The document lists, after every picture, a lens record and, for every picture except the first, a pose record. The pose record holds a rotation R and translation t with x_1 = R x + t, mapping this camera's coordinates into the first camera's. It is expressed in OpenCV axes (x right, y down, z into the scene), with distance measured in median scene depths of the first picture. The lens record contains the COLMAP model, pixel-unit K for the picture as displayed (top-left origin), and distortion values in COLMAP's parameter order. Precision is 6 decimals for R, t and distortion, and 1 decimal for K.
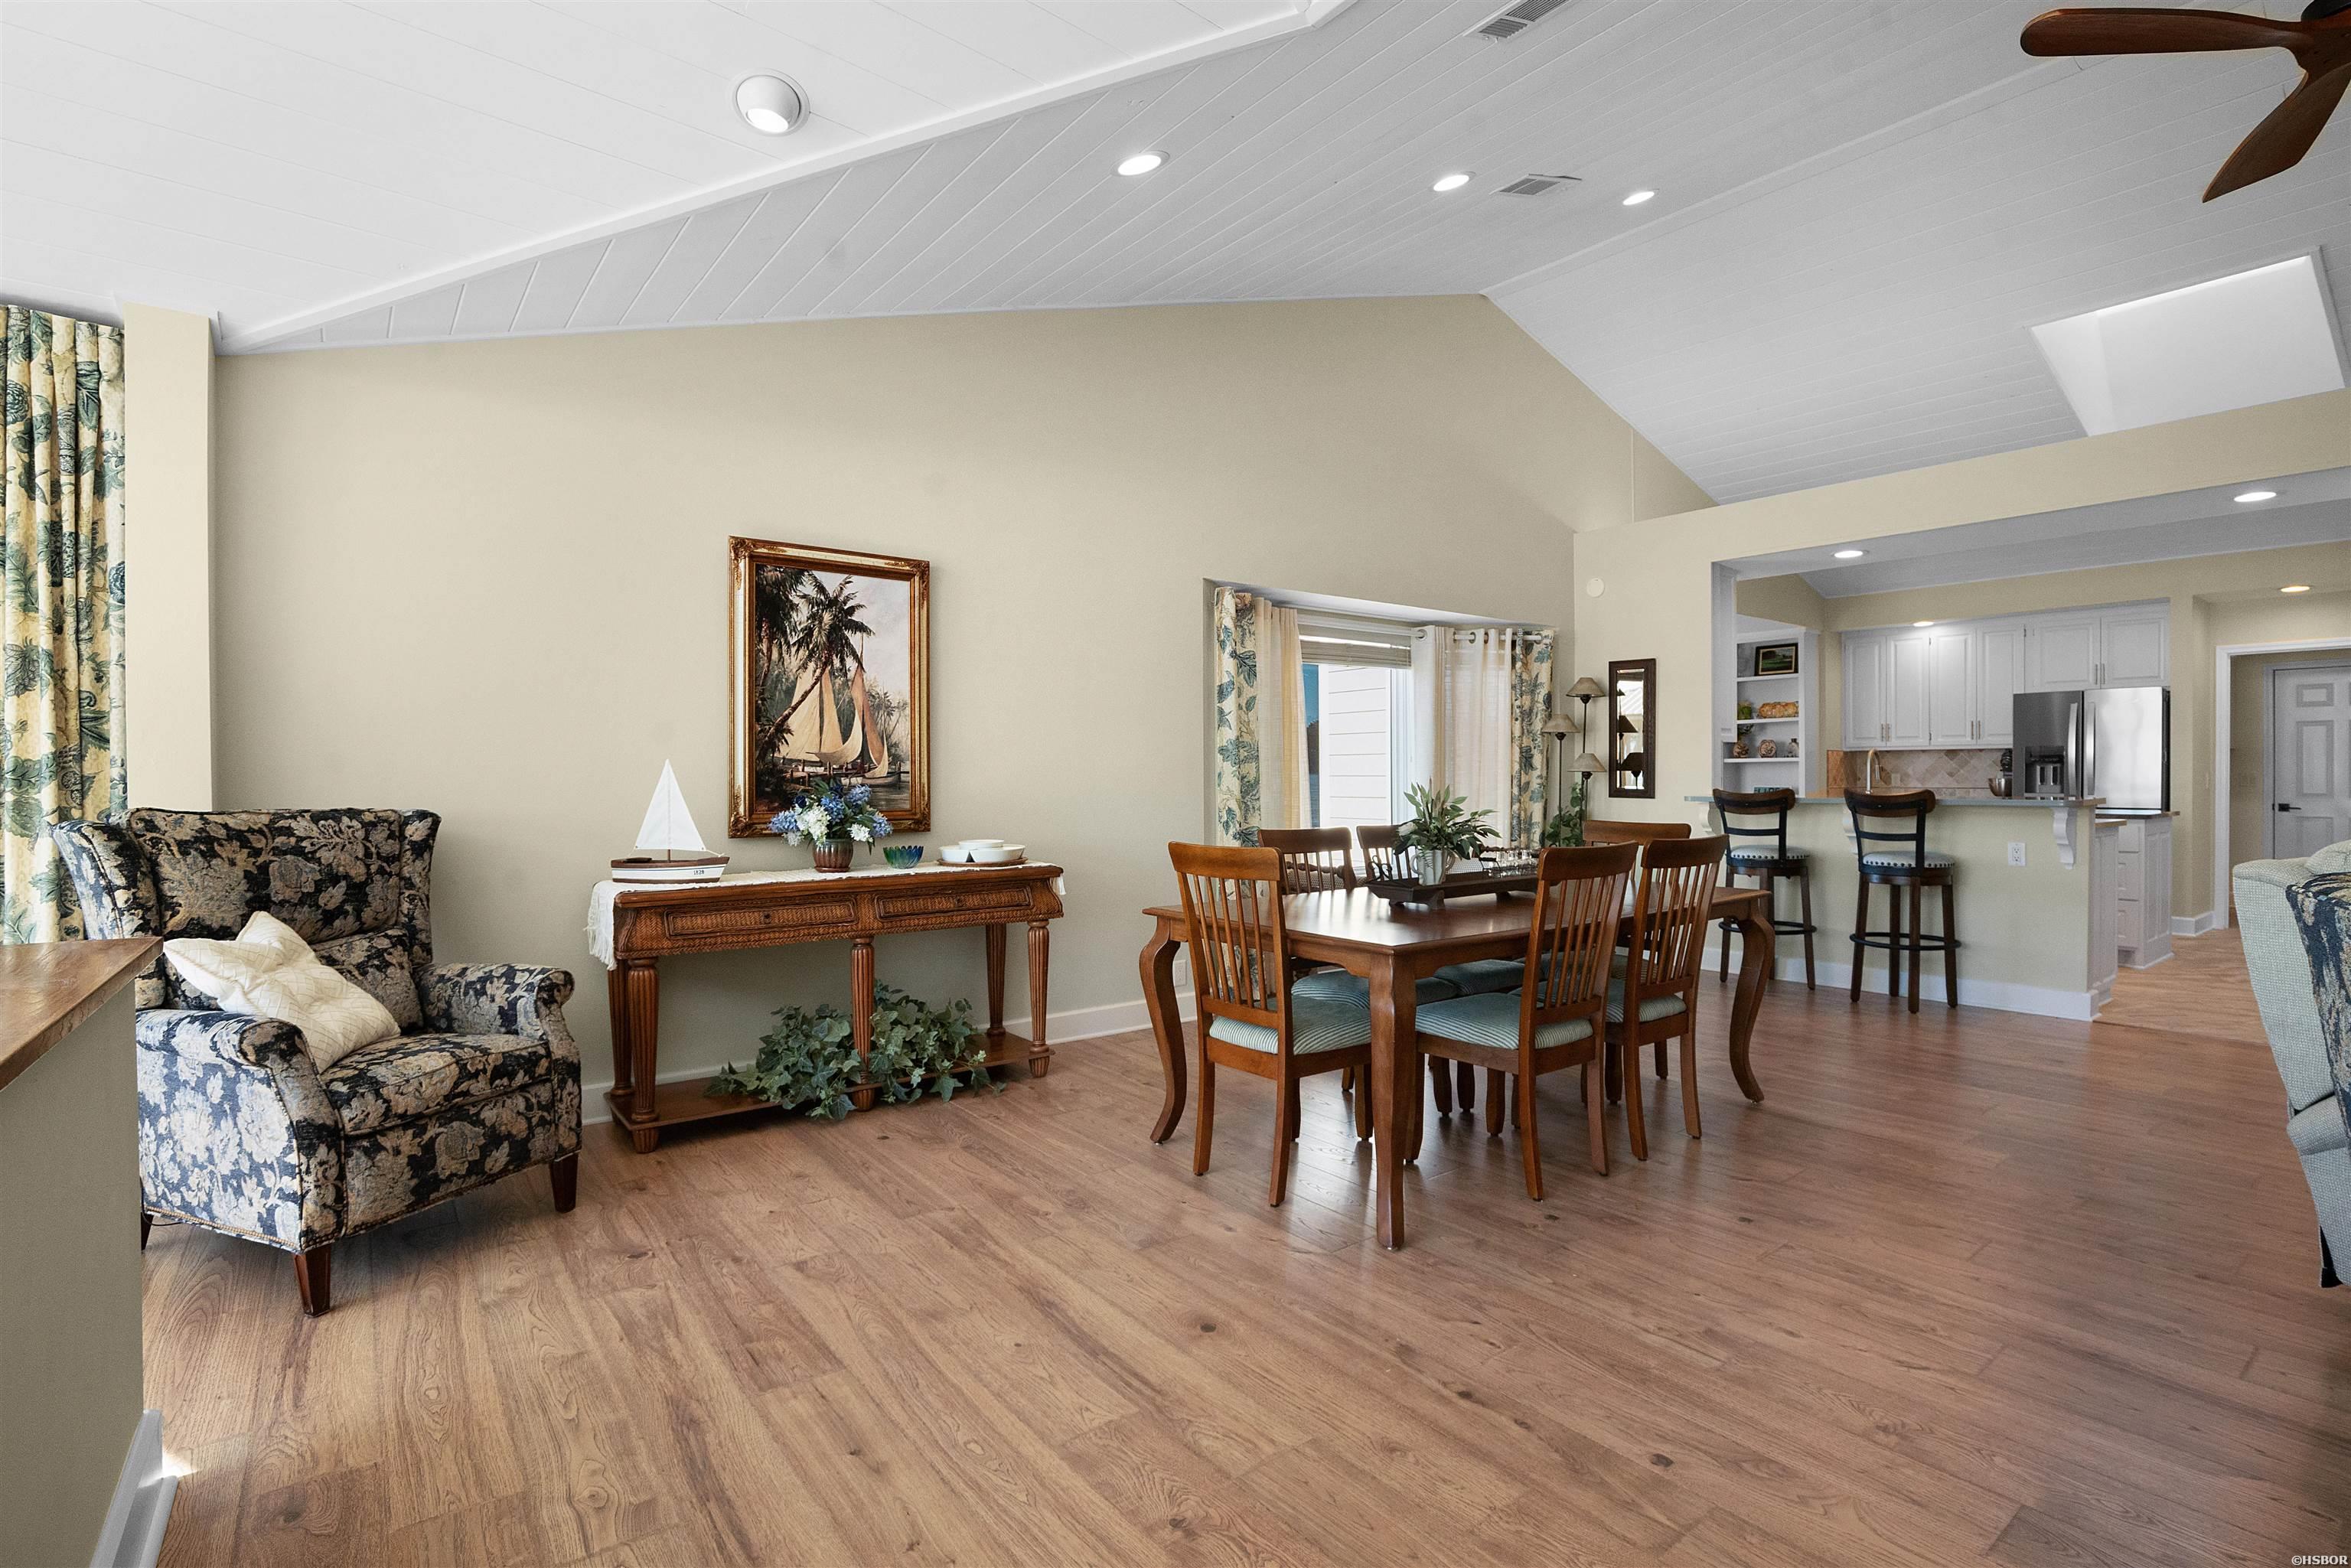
lens RADIAL K [[1117.2, 0, 1200.6], [0, 1117.2, 779.0], [0, 0, 1]] dist [-0.031127, 0.005060]
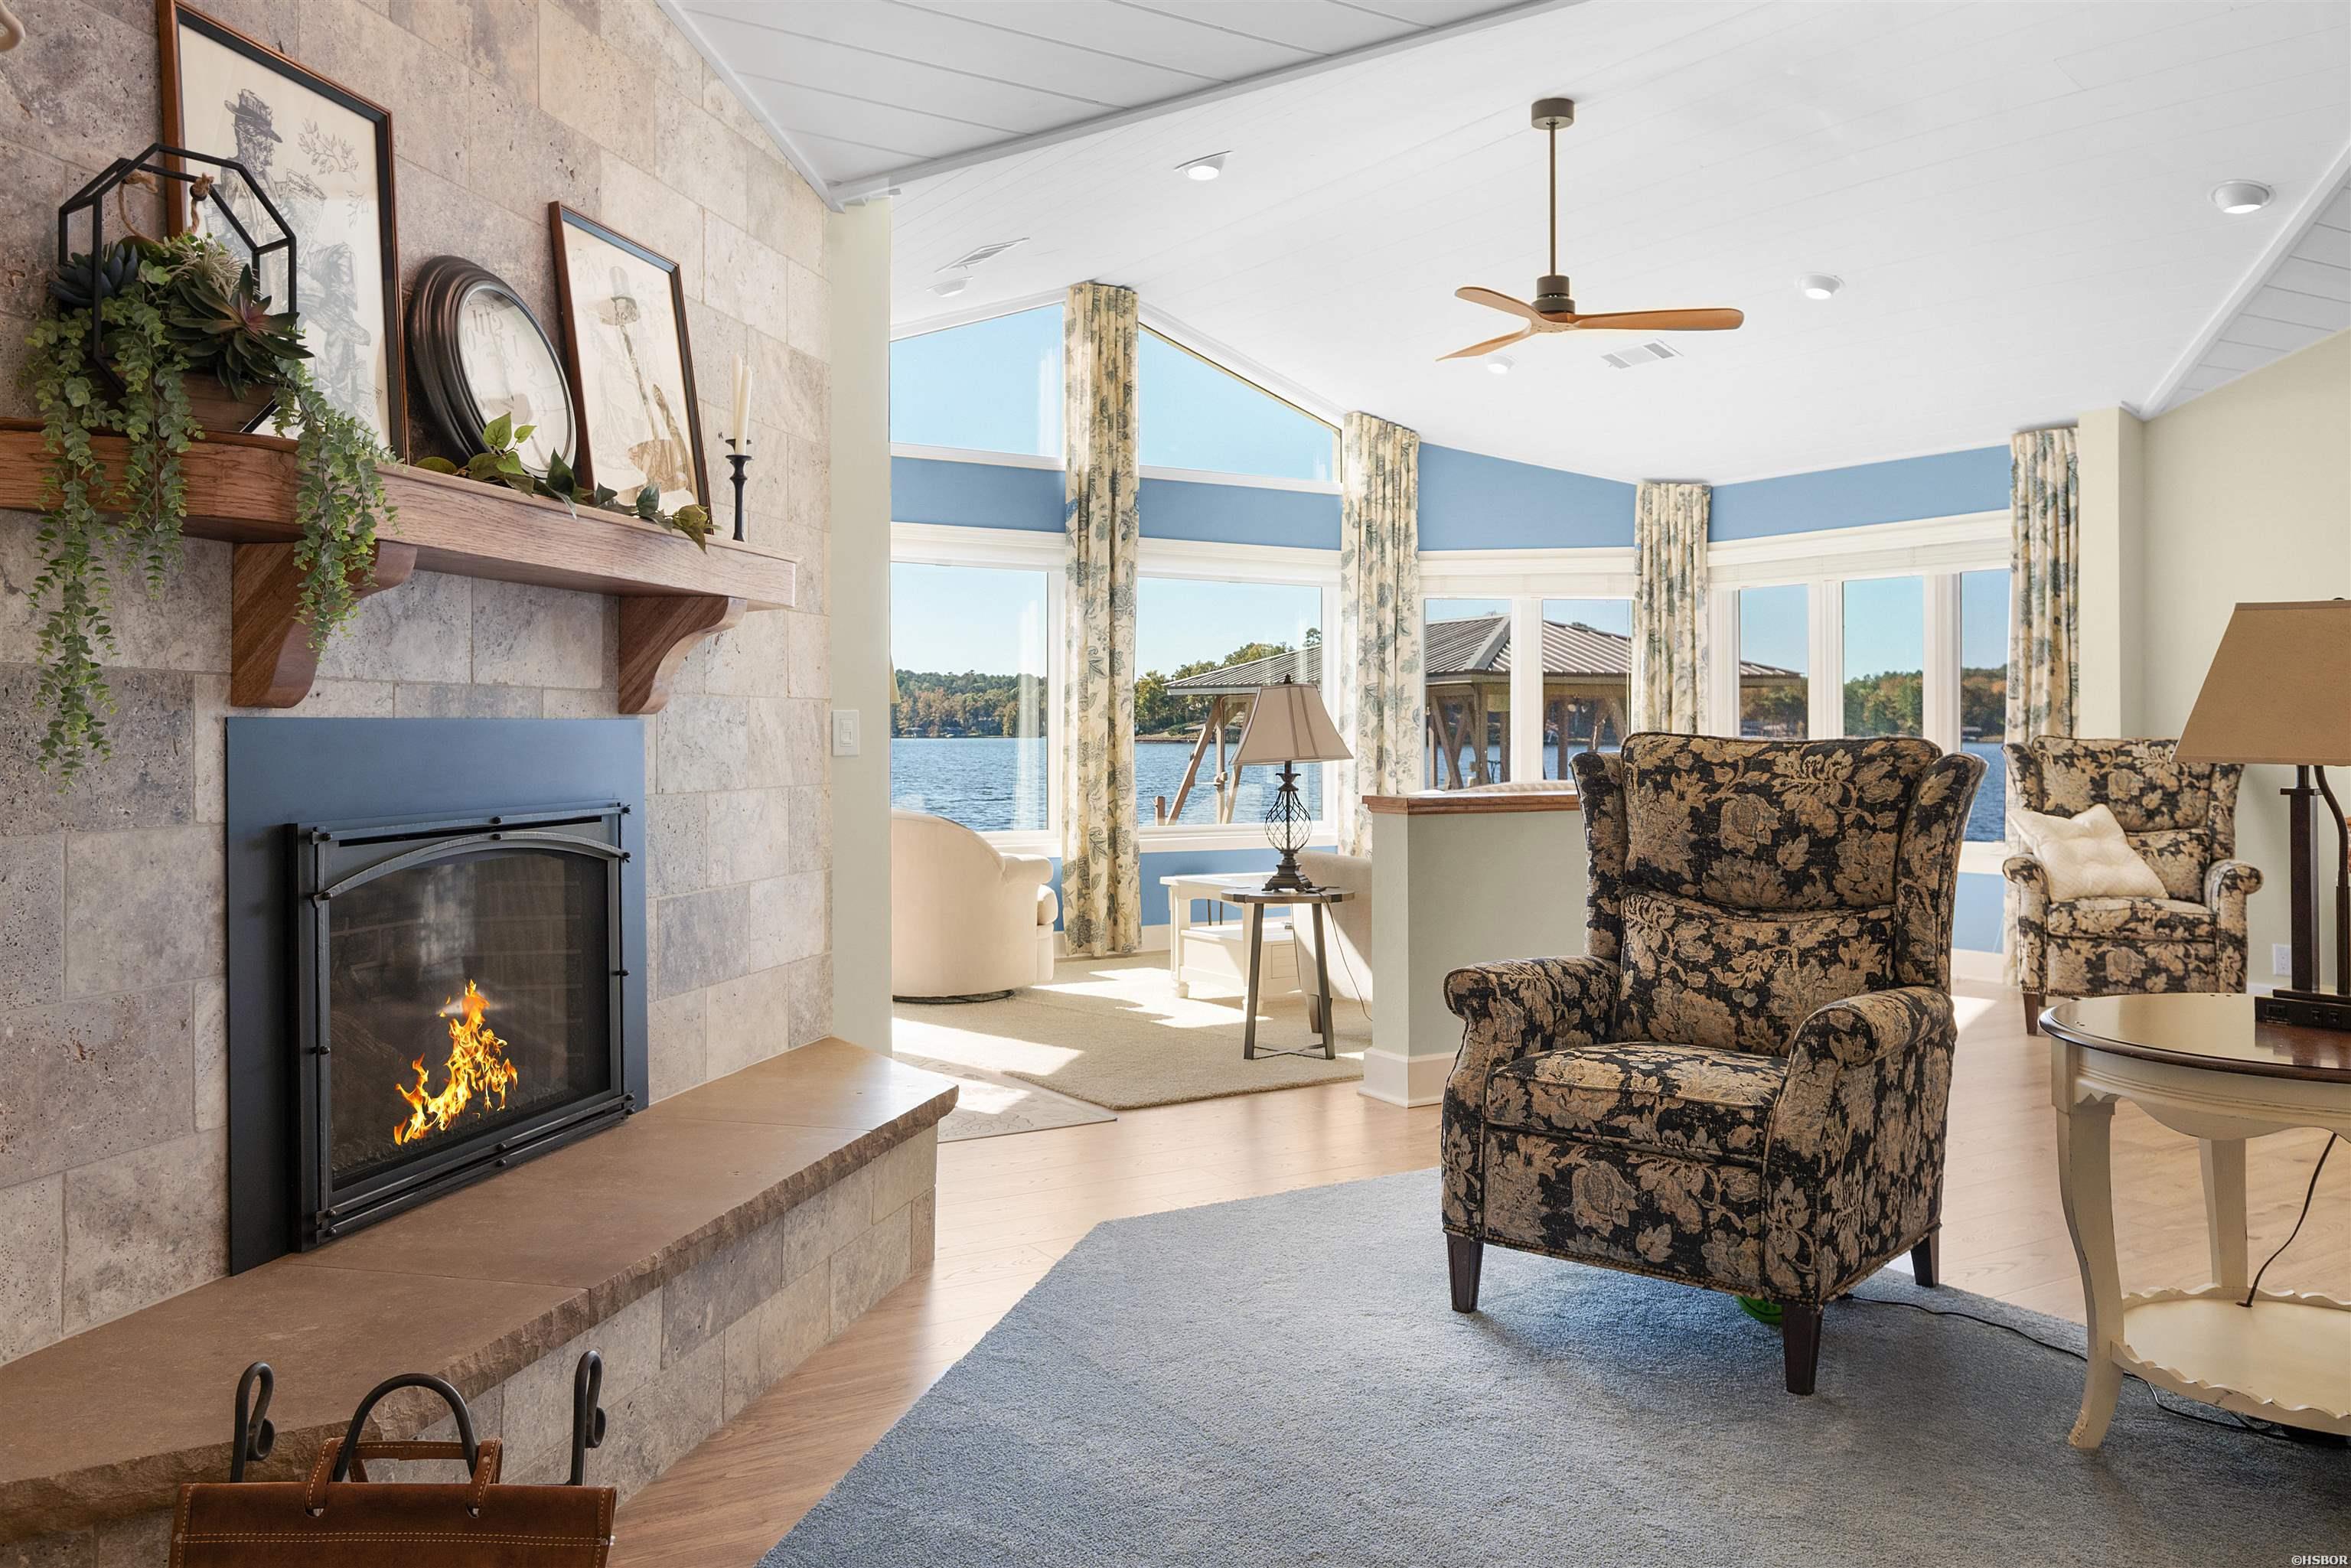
lens RADIAL K [[1809.6, 0, 1189.6], [0, 1809.6, 739.6], [0, 0, 1]] dist [0.019454, -0.003800]
pose [[-0.092503, 0.005618, -0.995697, 1.723824], [-0.006564, 0.999959, 0.006252, 0.022761], [0.995691, 0.007114, -0.092462, -0.027667]]
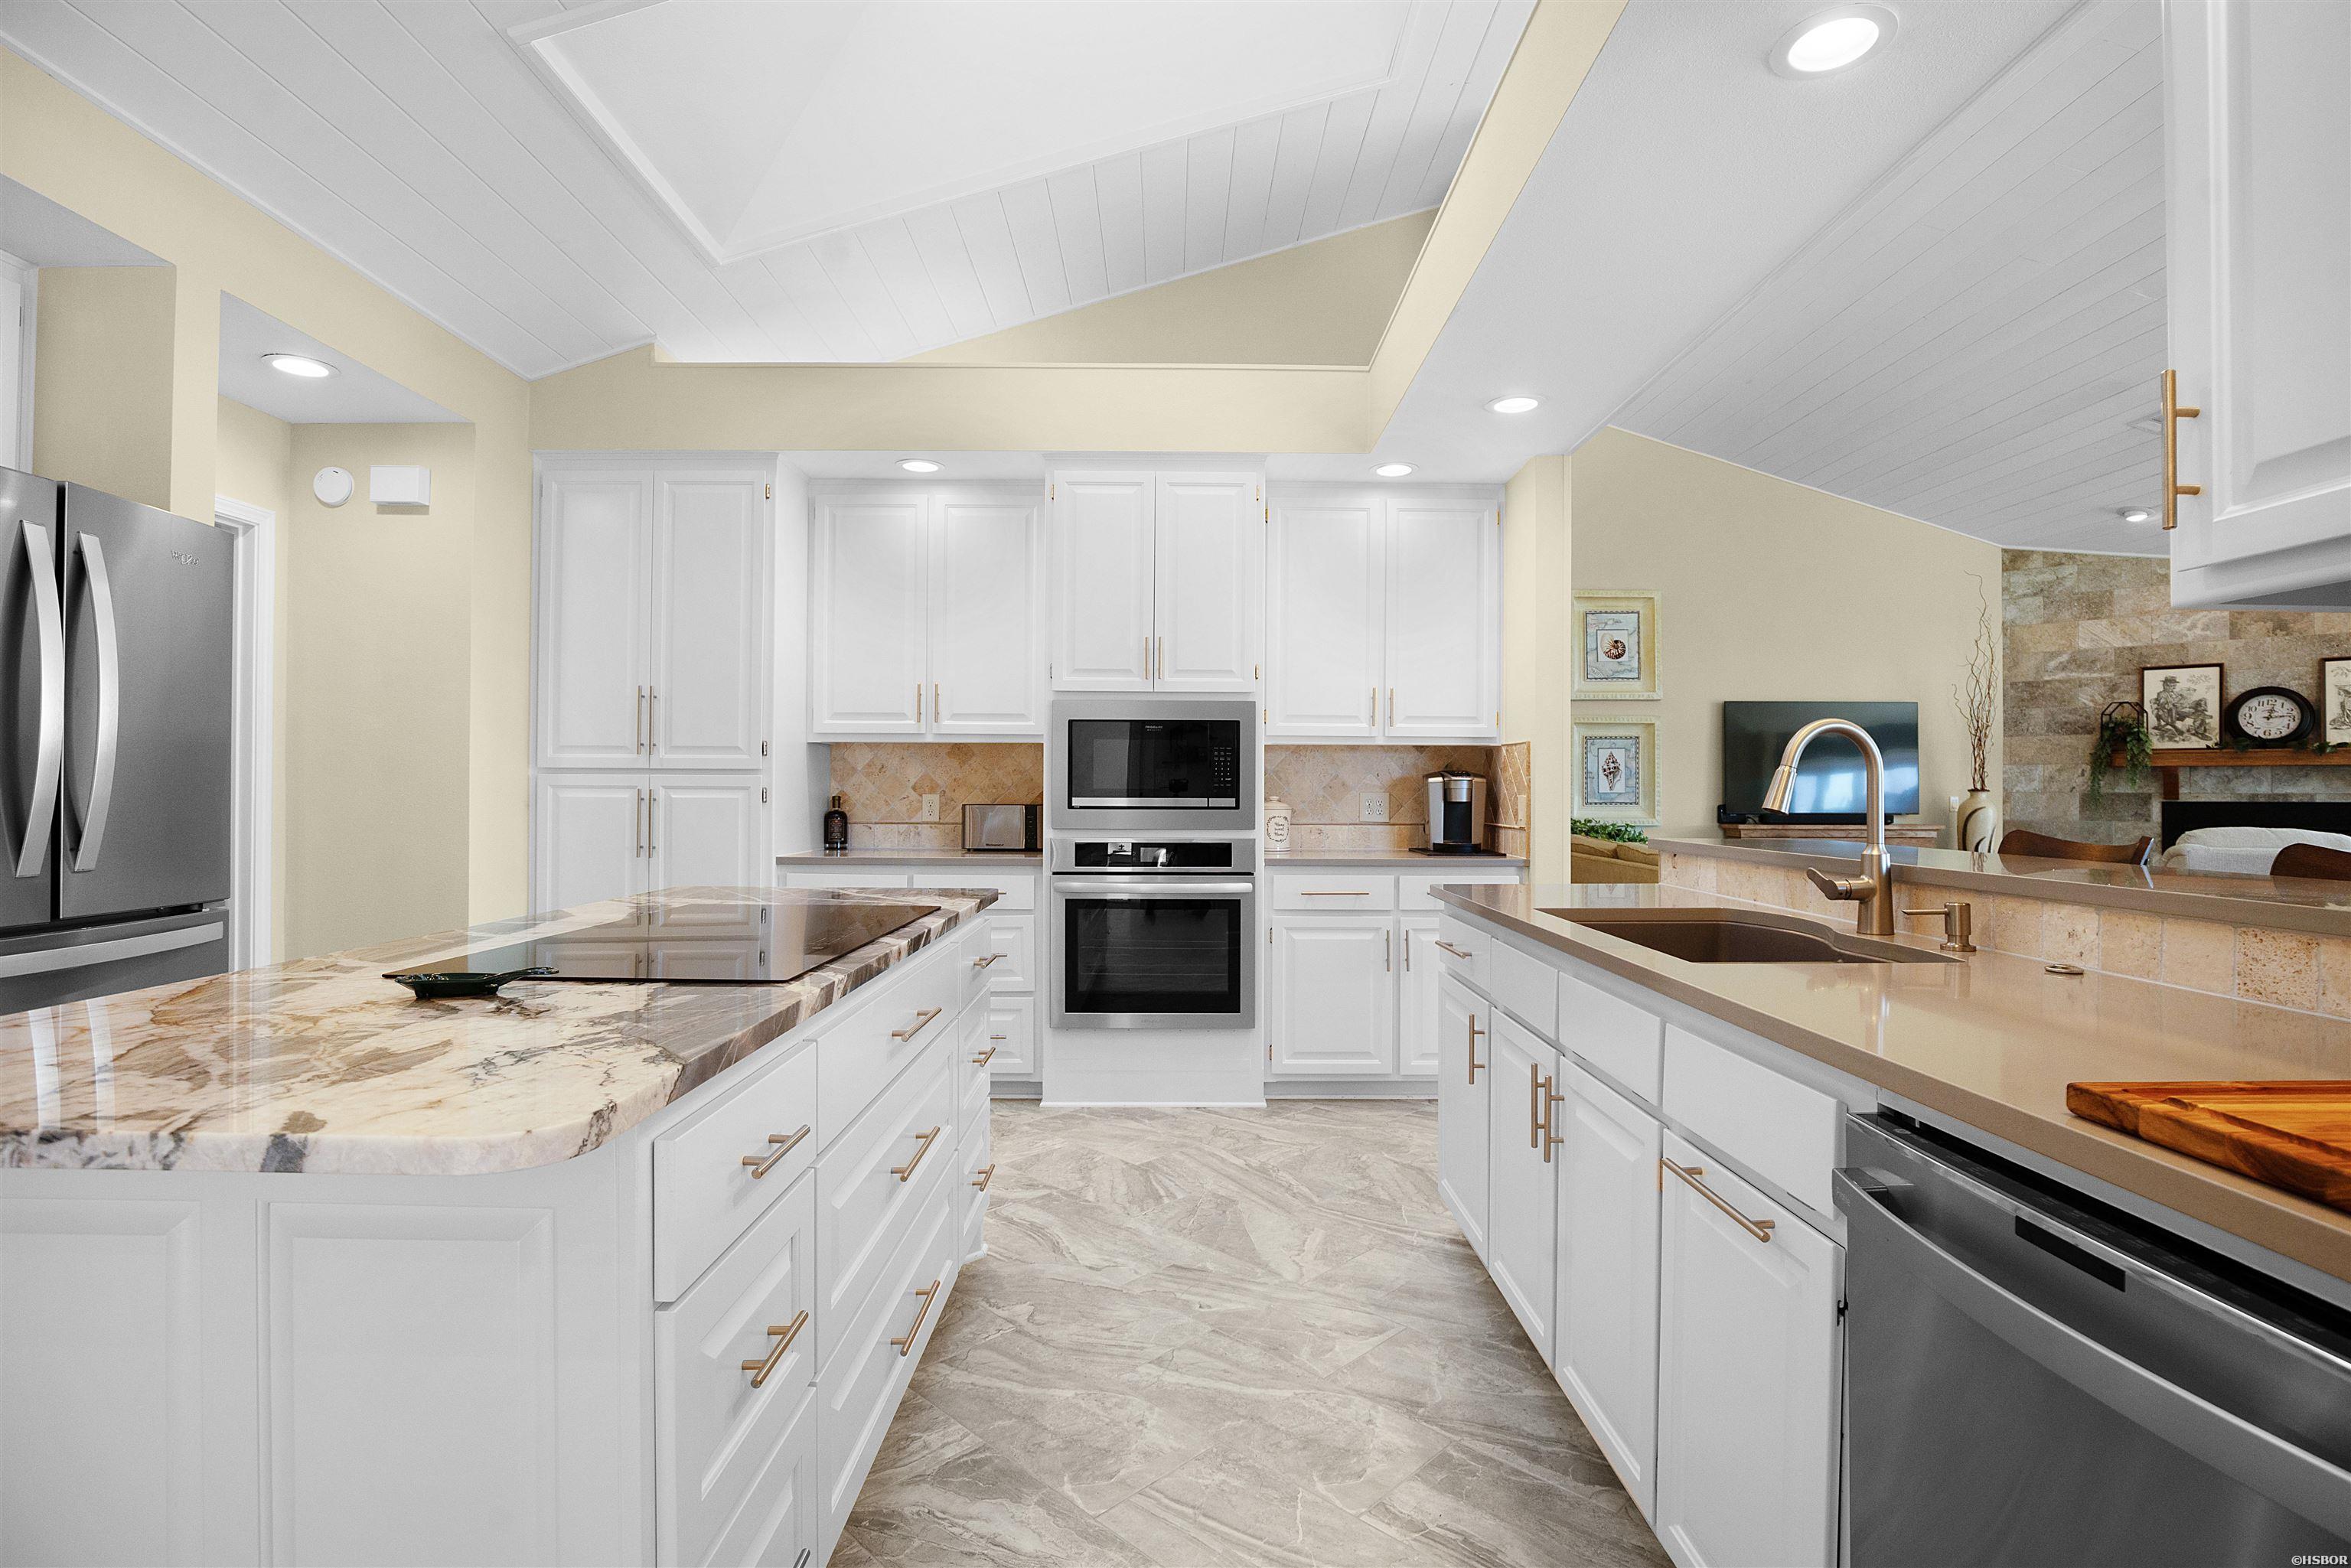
lens RADIAL K [[1117.2, 0, 1185.2], [0, 1117.2, 782.0], [0, 0, 1]] dist [-0.031127, 0.005060]
pose [[-0.795123, 0.002130, 0.606444, 1.186905], [-0.000841, 0.999989, -0.004614, -0.011736], [-0.606447, -0.004179, -0.795113, 2.893756]]
